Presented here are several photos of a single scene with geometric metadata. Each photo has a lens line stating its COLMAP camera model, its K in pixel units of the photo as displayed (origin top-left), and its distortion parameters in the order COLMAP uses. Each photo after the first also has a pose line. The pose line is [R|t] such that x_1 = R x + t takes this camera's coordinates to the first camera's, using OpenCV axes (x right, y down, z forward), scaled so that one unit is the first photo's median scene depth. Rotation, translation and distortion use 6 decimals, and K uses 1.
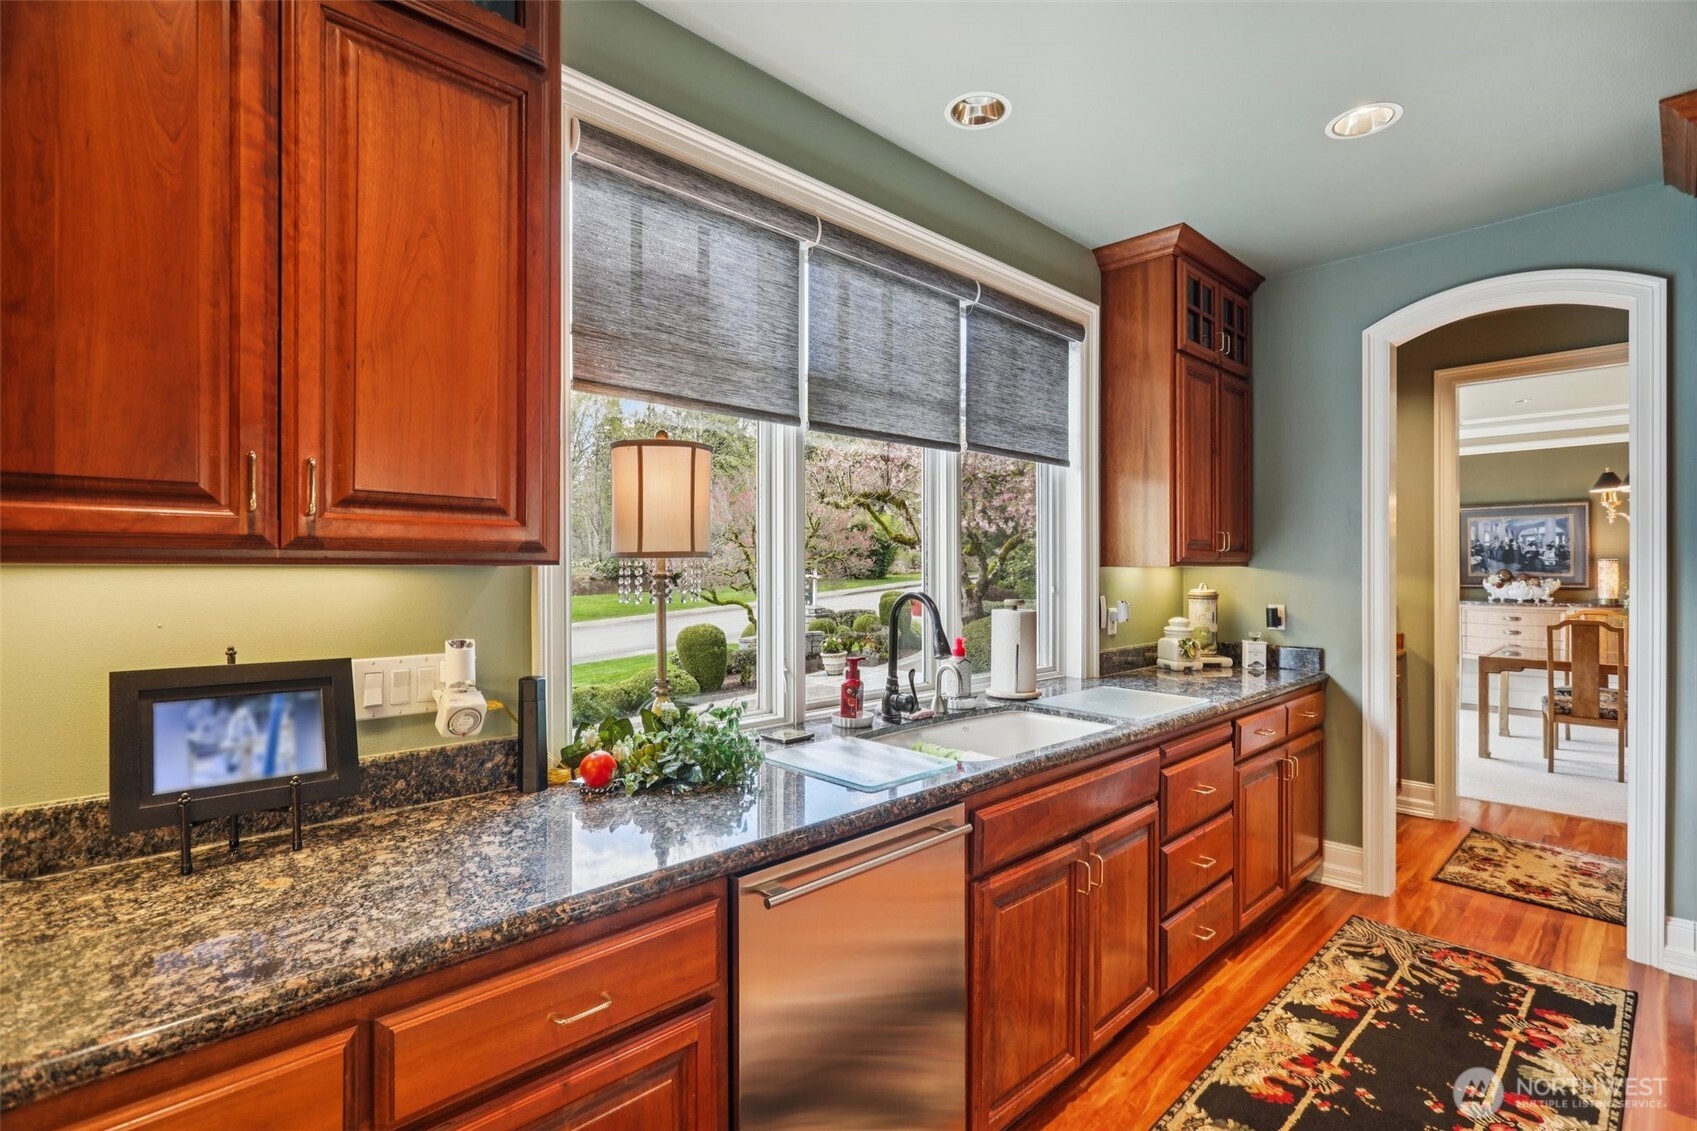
lens RADIAL K [[799.7, 0, 848.1], [0, 799.7, 574.5], [0, 0, 1]] dist [-0.000174, 0.003134]
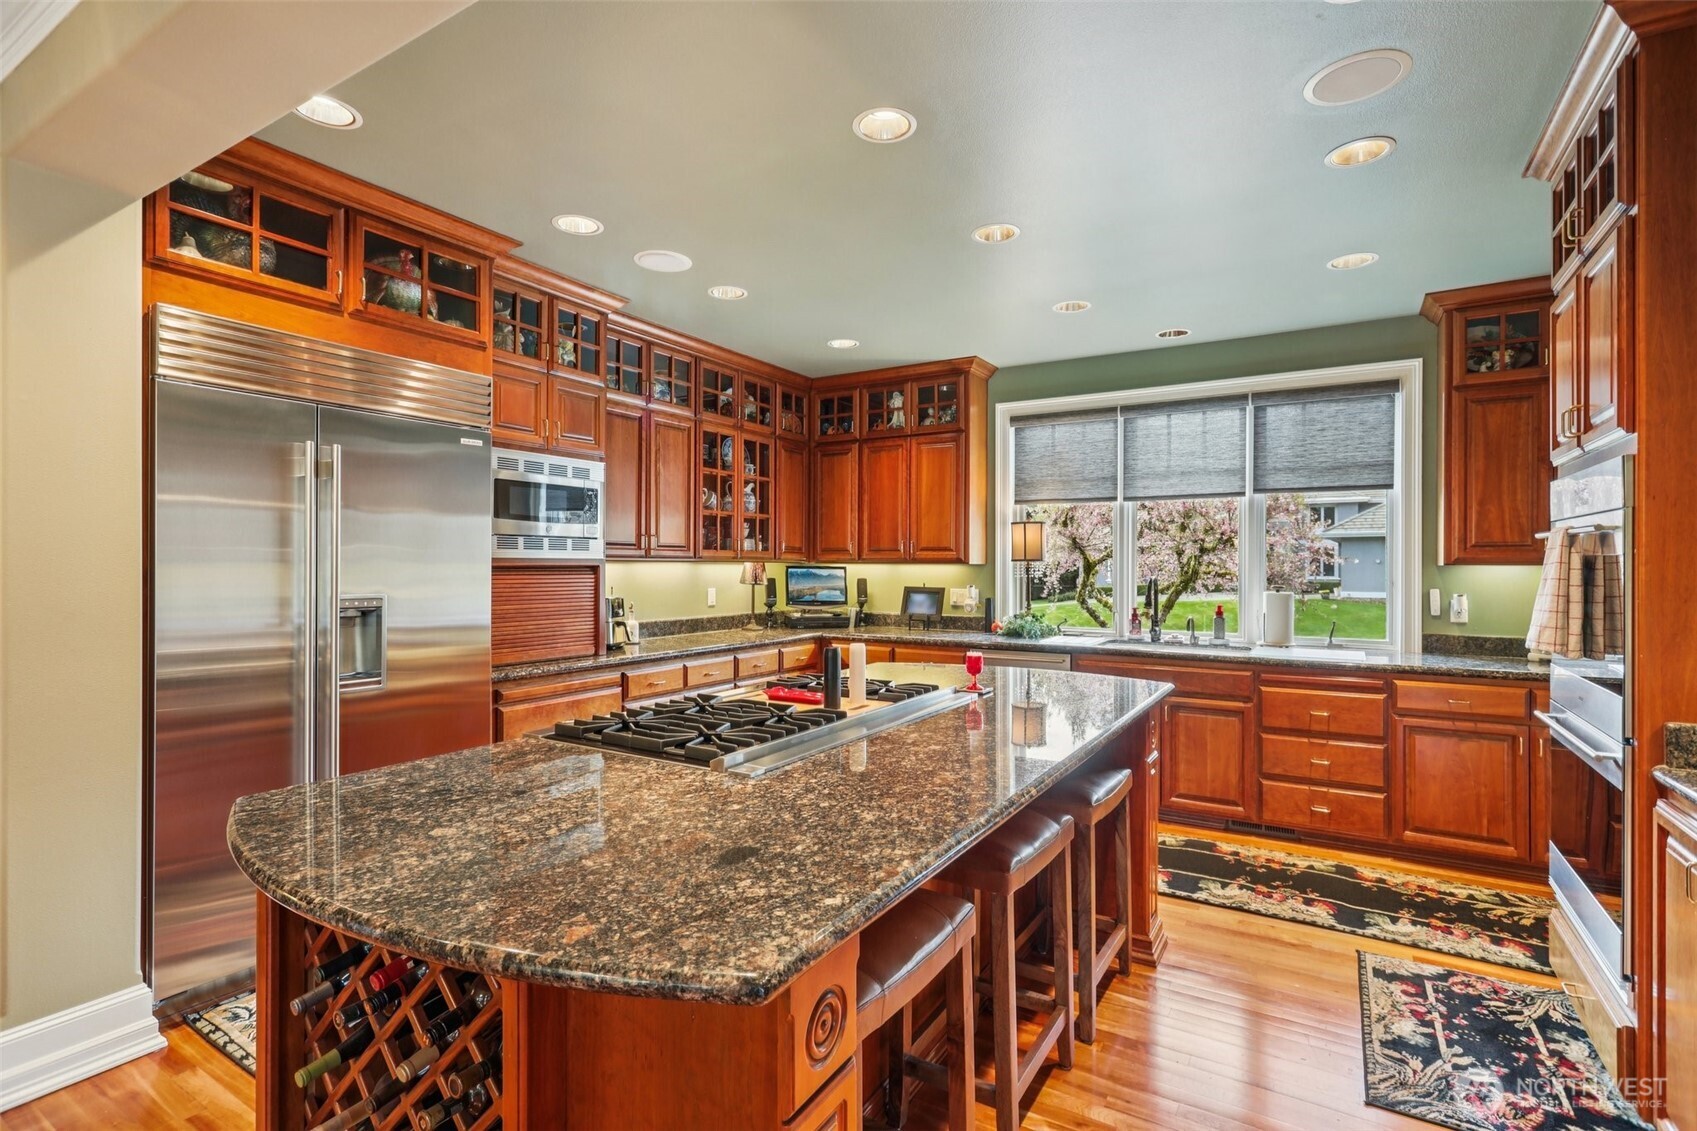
lens RADIAL K [[799.7, 0, 851.2], [0, 799.7, 564.5], [0, 0, 1]] dist [-0.000174, 0.003134]
pose [[0.251196, -0.002393, -0.967933, 1.838652], [-0.014681, 0.999872, -0.006282, 0.014613], [0.967825, 0.015789, 0.251129, -0.257264]]
